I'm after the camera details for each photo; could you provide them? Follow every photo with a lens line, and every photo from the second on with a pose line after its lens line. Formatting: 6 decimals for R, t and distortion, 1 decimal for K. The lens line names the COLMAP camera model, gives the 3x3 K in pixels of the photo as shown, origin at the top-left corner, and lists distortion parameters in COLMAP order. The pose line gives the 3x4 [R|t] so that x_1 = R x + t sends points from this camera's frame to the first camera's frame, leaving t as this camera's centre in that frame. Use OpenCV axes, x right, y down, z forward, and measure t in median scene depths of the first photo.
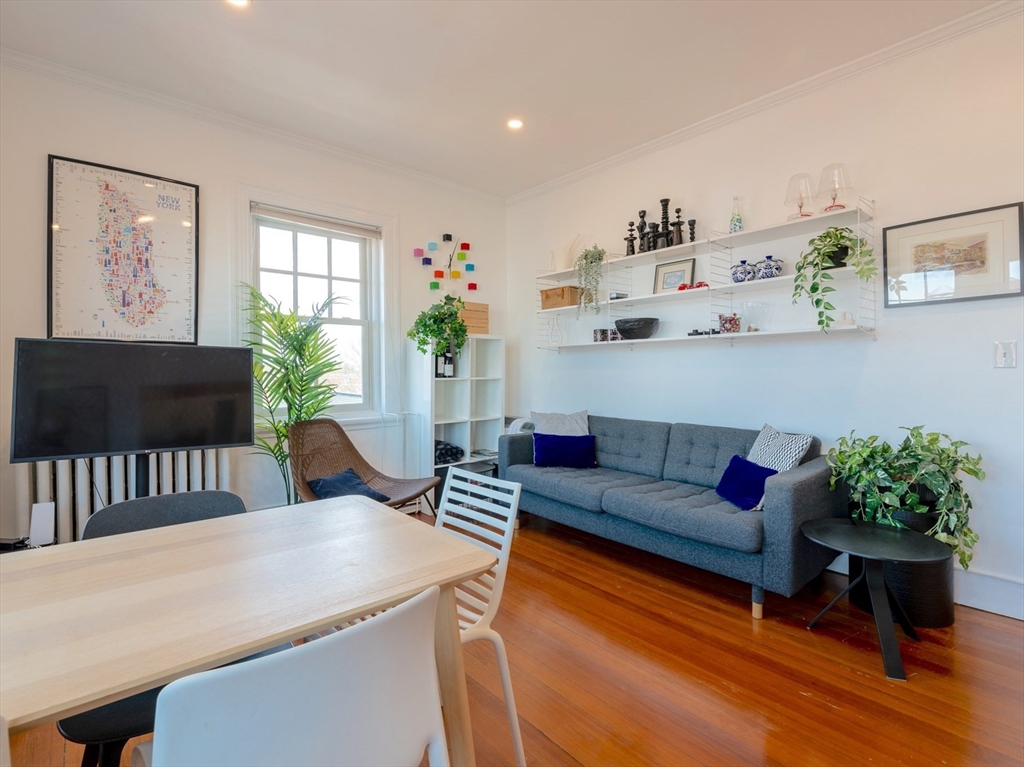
lens RADIAL K [[493.7, 0, 510.3], [0, 493.7, 372.4], [0, 0, 1]] dist [-0.003272, -0.000639]
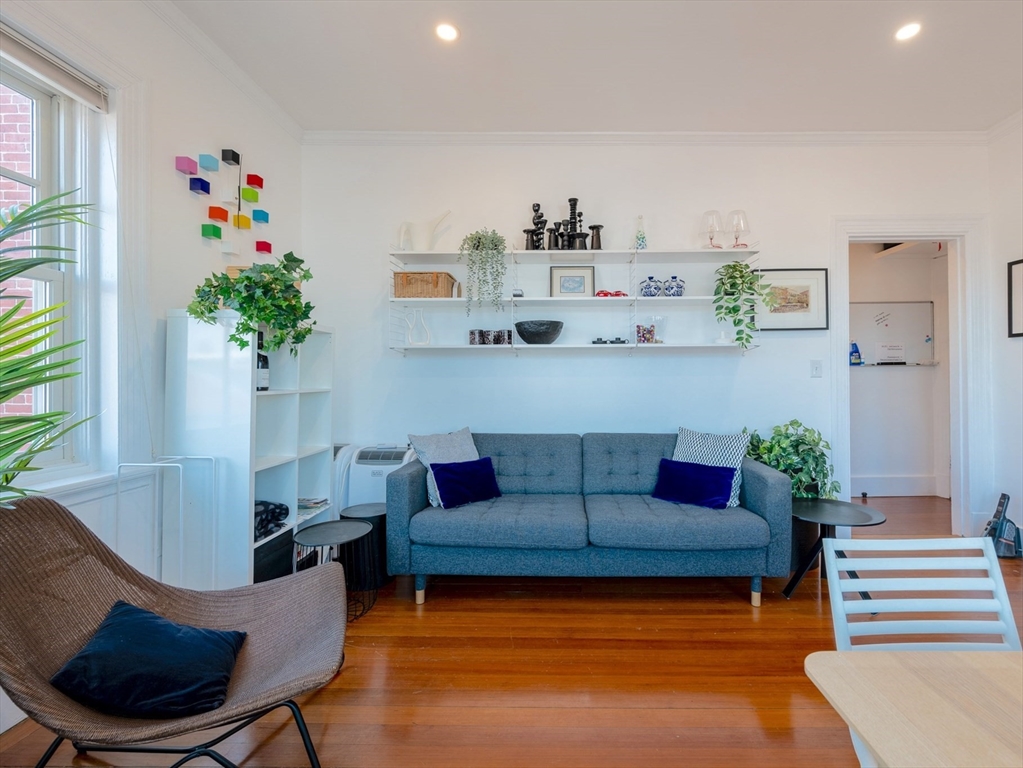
lens RADIAL K [[465.0, 0, 549.5], [0, 465.0, 375.7], [0, 0, 1]] dist [-0.002043, -0.000349]
pose [[0.658432, 0.006806, 0.752609, -0.417809], [0.002365, 0.999935, -0.011113, -0.000184], [-0.752636, 0.009097, 0.658374, 0.480491]]
